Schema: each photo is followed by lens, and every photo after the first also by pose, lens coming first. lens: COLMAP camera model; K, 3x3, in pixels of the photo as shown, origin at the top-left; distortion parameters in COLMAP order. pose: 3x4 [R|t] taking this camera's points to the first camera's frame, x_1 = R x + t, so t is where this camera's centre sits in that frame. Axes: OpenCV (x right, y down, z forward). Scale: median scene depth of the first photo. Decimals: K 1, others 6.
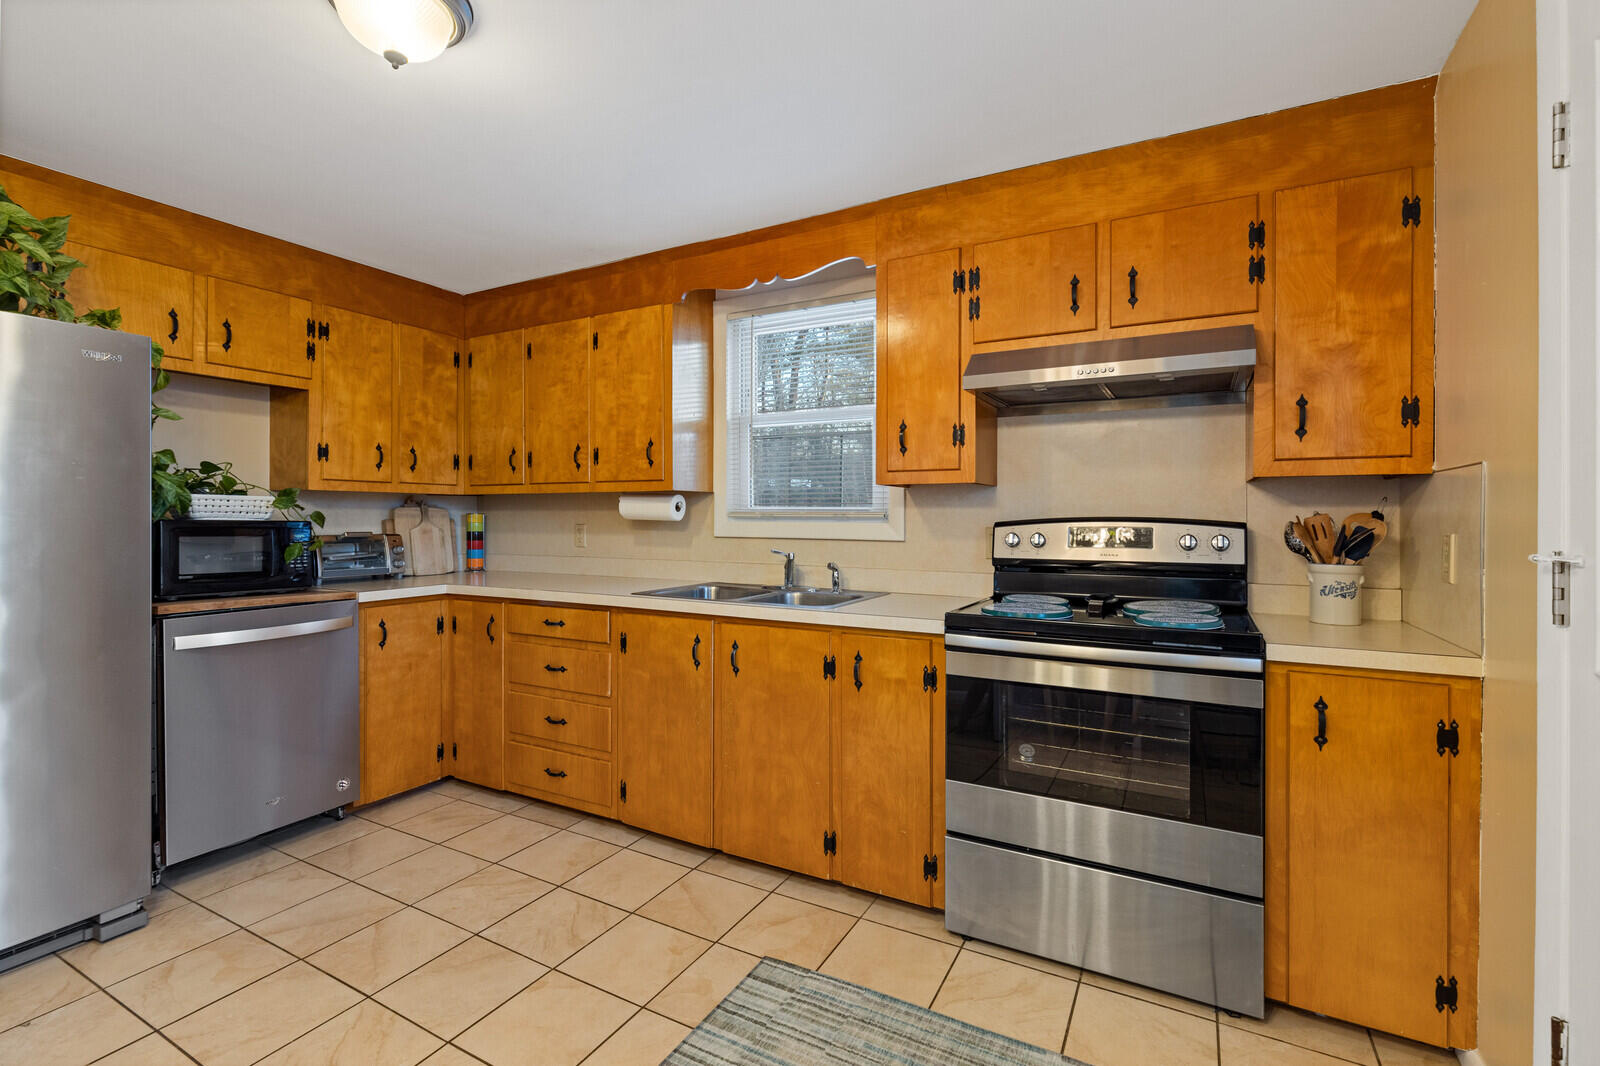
lens RADIAL K [[730.8, 0, 790.4], [0, 730.8, 516.5], [0, 0, 1]] dist [0.001992, -0.003708]
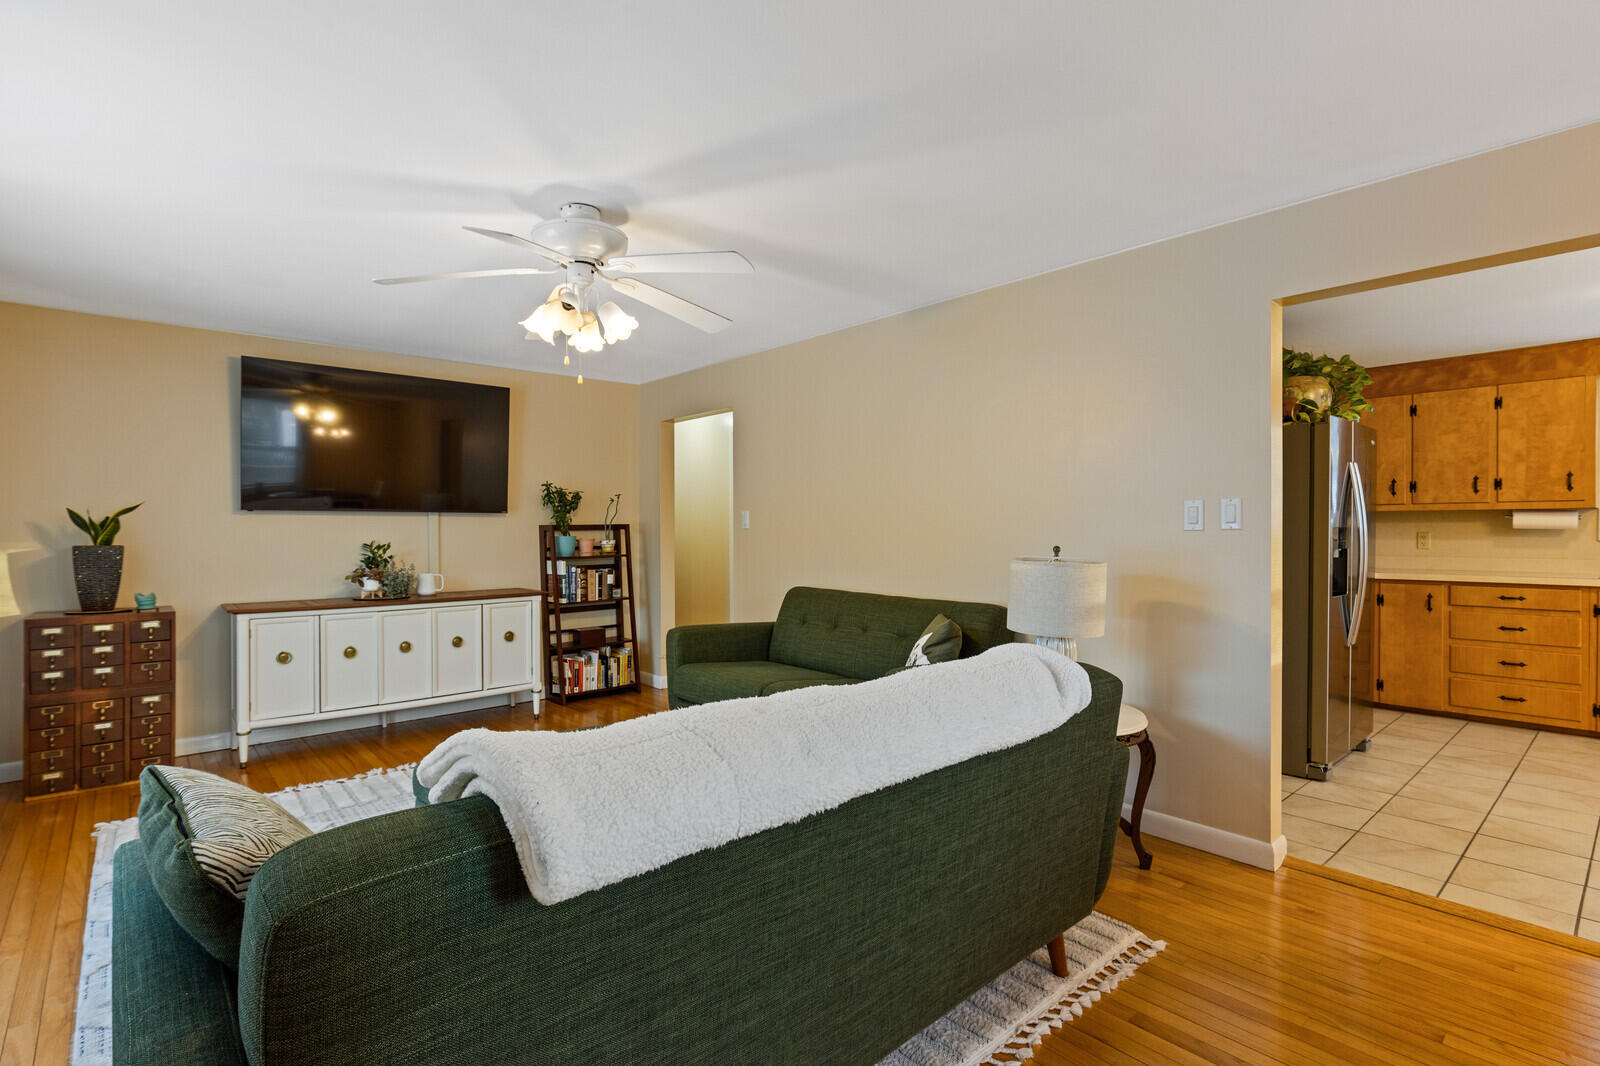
lens RADIAL K [[730.8, 0, 790.4], [0, 730.8, 516.5], [0, 0, 1]] dist [0.001992, -0.003708]
pose [[0.936838, -0.005476, -0.349722, -1.066784], [-0.001399, 0.999811, -0.019402, 0.010662], [0.349762, 0.018666, 0.936653, -0.811176]]
